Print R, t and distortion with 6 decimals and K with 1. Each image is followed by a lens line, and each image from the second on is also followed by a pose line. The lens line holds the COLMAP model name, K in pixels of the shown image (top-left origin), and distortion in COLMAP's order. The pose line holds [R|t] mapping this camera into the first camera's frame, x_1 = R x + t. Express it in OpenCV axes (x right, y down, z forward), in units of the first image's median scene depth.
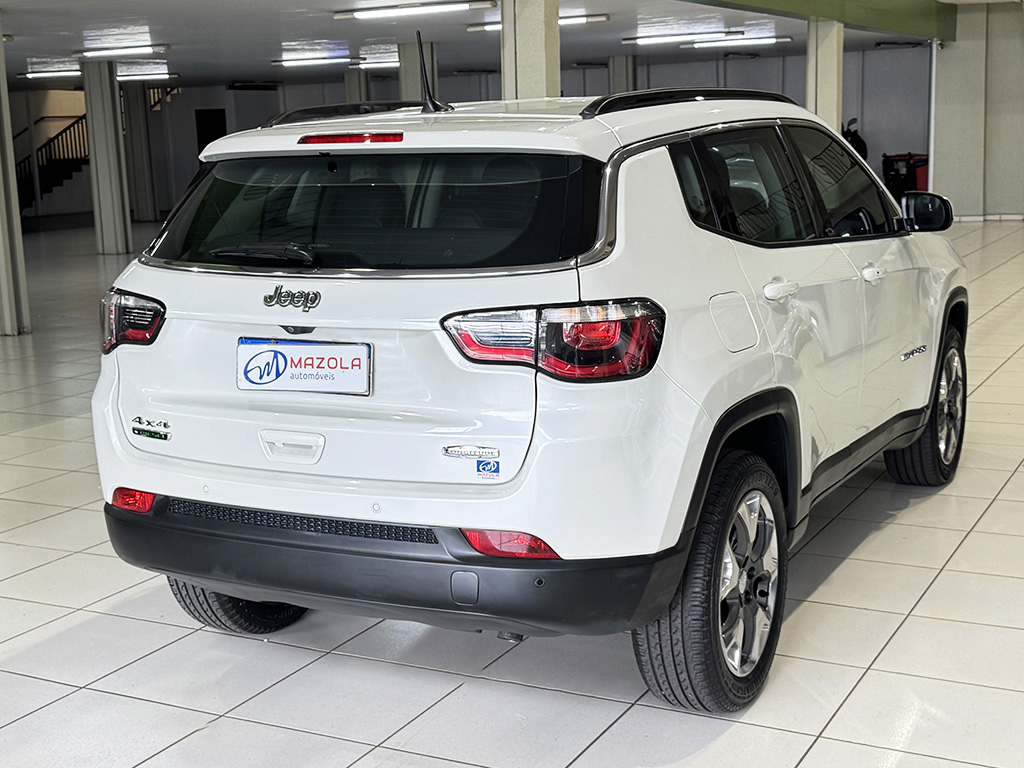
lens RADIAL K [[1390.7, 0, 512.0], [0, 1390.7, 384.0], [0, 0, 1]] dist [0.191314, -0.426662]
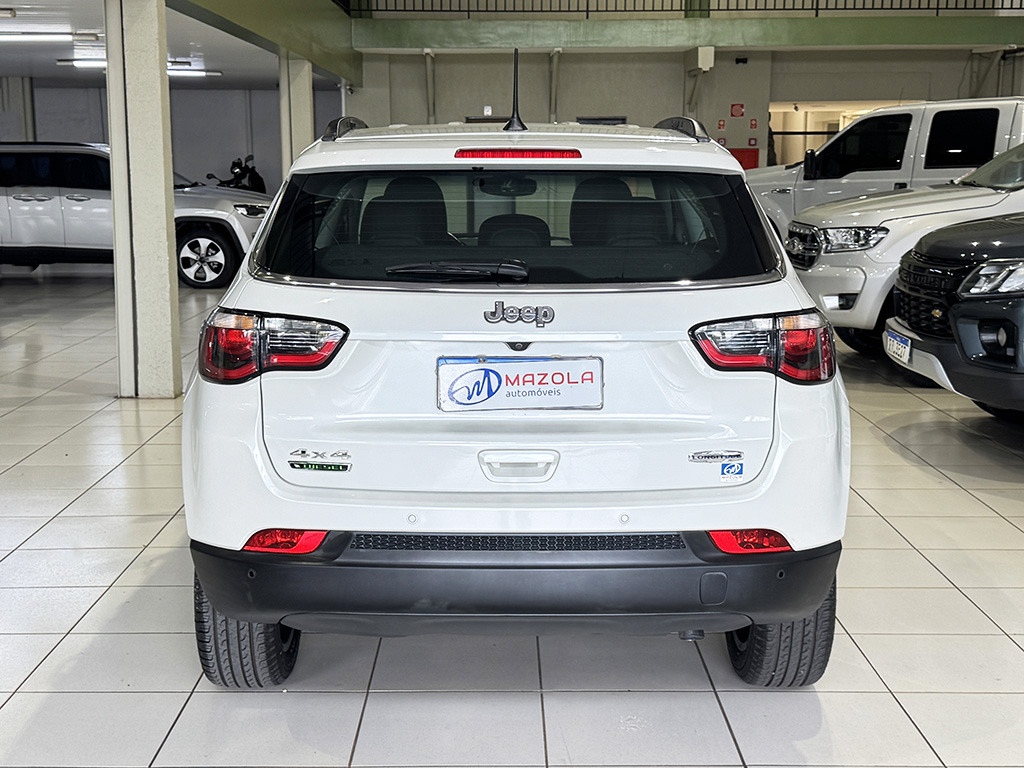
lens RADIAL K [[1390.7, 0, 512.0], [0, 1390.7, 384.0], [0, 0, 1]] dist [0.191314, -0.426662]
pose [[0.882933, -0.042581, 0.467563, -0.605334], [0.054426, 0.998447, -0.011849, -0.001004], [-0.466333, 0.035909, 0.883880, 0.137228]]
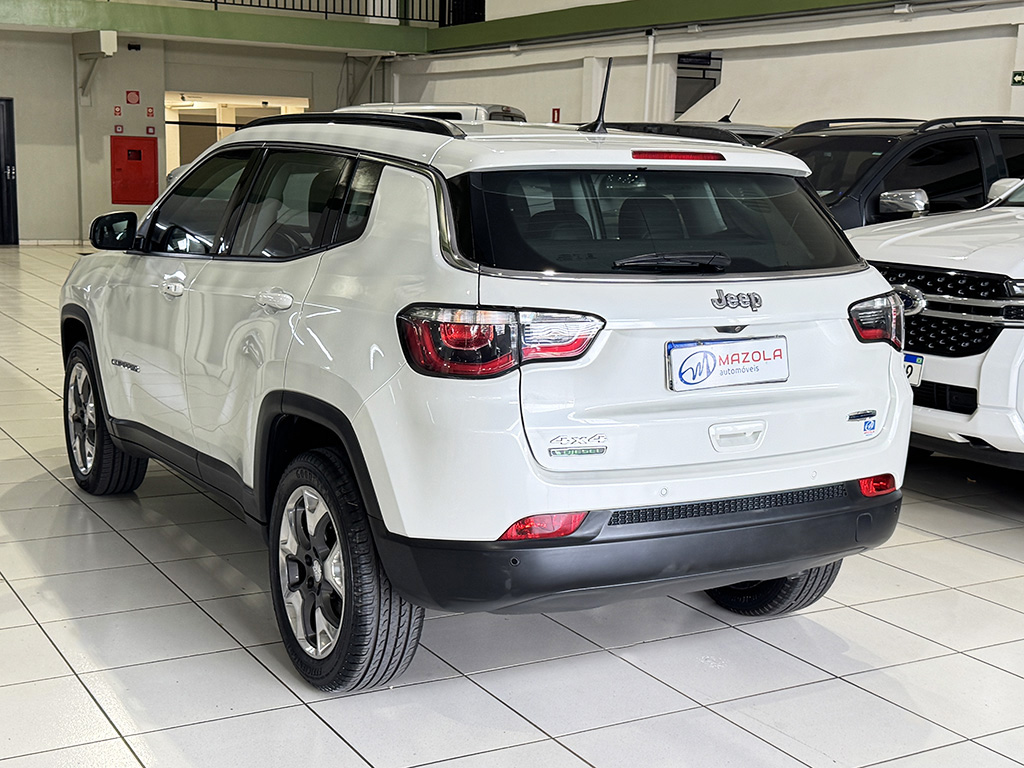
lens RADIAL K [[1390.7, 0, 512.0], [0, 1390.7, 384.0], [0, 0, 1]] dist [0.191314, -0.426662]
pose [[0.538395, -0.091129, 0.837751, -1.148350], [0.109208, 0.993297, 0.037865, -0.055449], [-0.835586, 0.071103, 0.544738, 0.540635]]
